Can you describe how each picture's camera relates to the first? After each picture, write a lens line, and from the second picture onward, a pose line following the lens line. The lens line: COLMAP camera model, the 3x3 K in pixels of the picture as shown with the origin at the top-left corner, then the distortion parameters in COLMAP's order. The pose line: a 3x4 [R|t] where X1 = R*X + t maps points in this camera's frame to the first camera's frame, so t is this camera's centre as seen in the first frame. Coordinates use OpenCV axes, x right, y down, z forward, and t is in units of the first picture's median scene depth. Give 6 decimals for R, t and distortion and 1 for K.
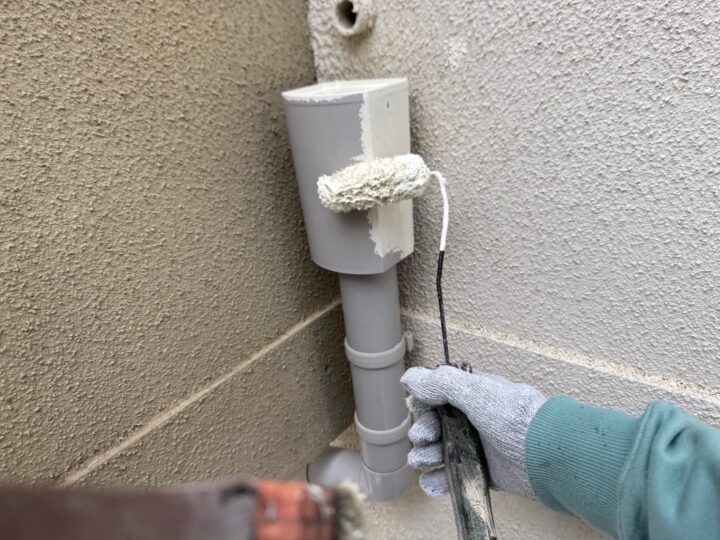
lens RADIAL K [[545.5, 0, 379.4], [0, 545.5, 271.0], [0, 0, 1]] dist [-0.008969, -0.014564]
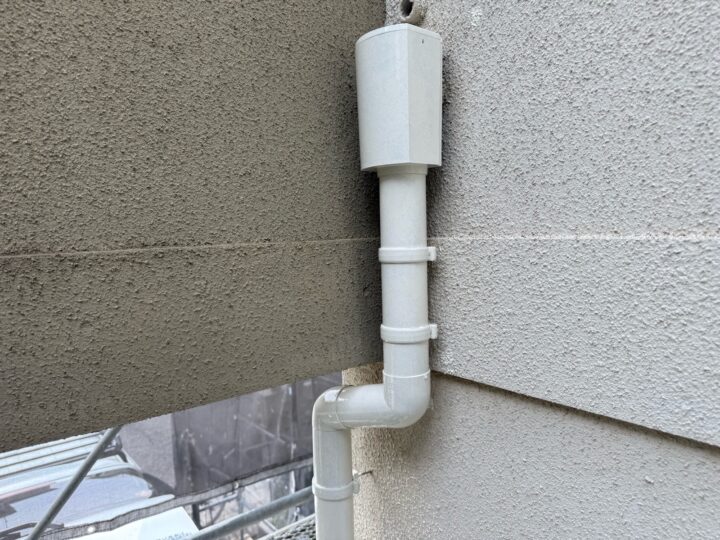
lens RADIAL K [[545.5, 0, 379.4], [0, 545.5, 271.0], [0, 0, 1]] dist [-0.008969, -0.014564]
pose [[0.972238, 0.077293, -0.220859, 0.263345], [-0.151815, 0.926608, -0.344021, 0.755199], [0.178060, 0.368000, 0.912618, -0.110886]]
